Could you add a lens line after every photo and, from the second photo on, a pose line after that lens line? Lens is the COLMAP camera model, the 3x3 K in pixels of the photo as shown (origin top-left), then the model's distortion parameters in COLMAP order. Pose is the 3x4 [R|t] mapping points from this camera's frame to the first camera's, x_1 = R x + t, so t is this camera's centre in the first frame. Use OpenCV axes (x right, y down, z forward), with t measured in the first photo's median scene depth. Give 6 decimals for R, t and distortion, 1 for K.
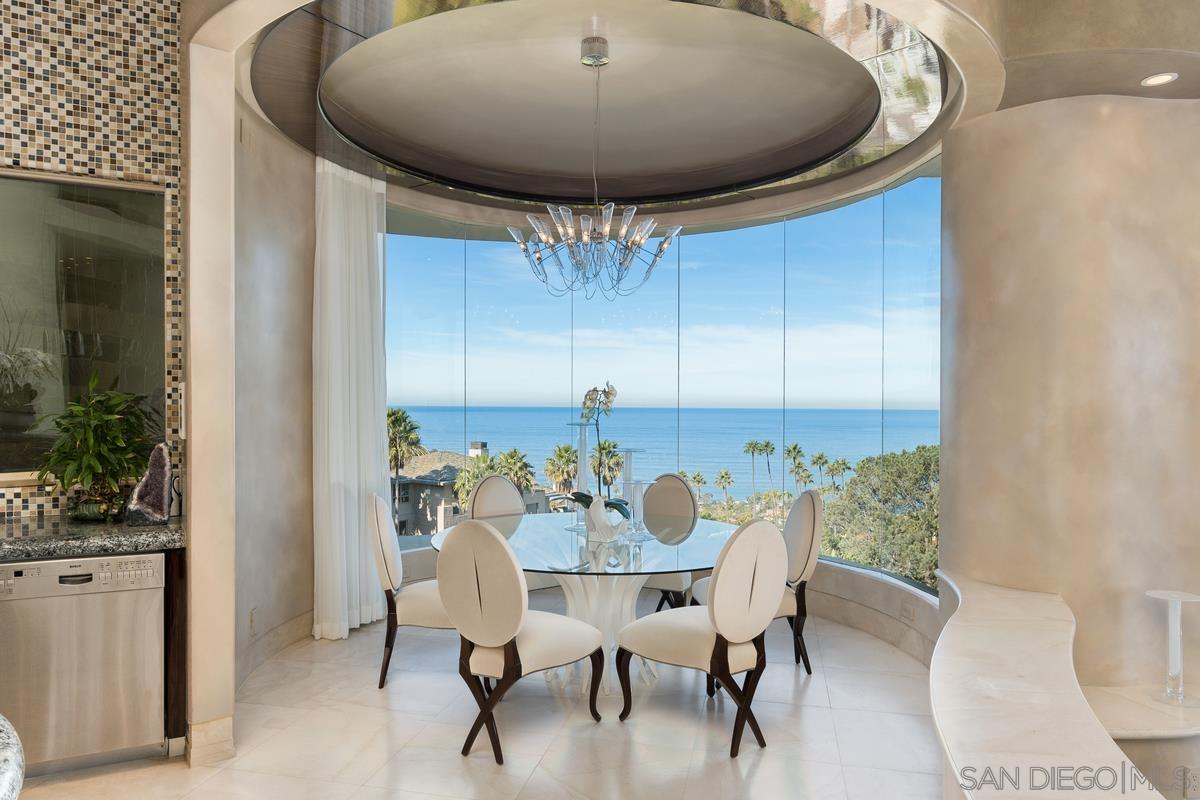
lens RADIAL K [[813.0, 0, 598.1], [0, 813.0, 396.2], [0, 0, 1]] dist [0.020622, 0.000248]
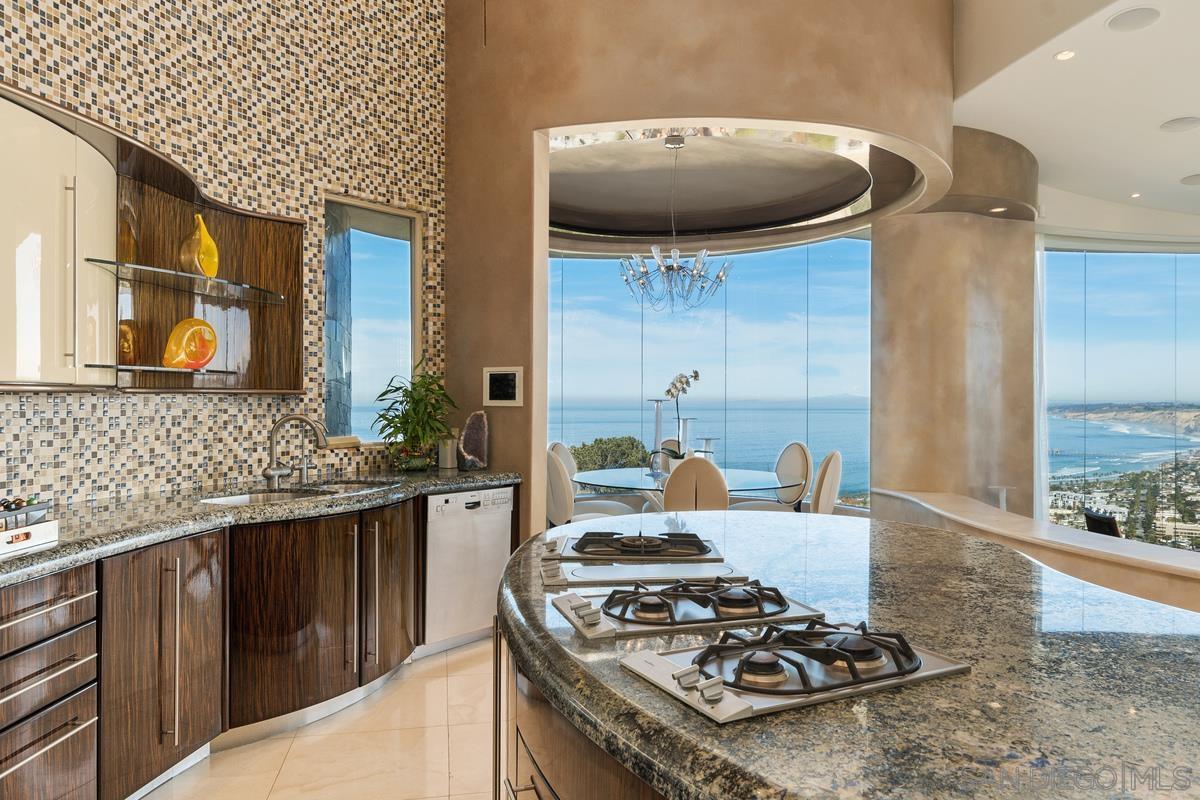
lens RADIAL K [[813.0, 0, 602.6], [0, 813.0, 401.2], [0, 0, 1]] dist [0.020622, 0.000248]
pose [[0.911184, -0.004450, 0.411976, -0.834448], [0.002126, 0.999979, 0.006099, 0.030498], [-0.411995, -0.004681, 0.911174, -0.294955]]
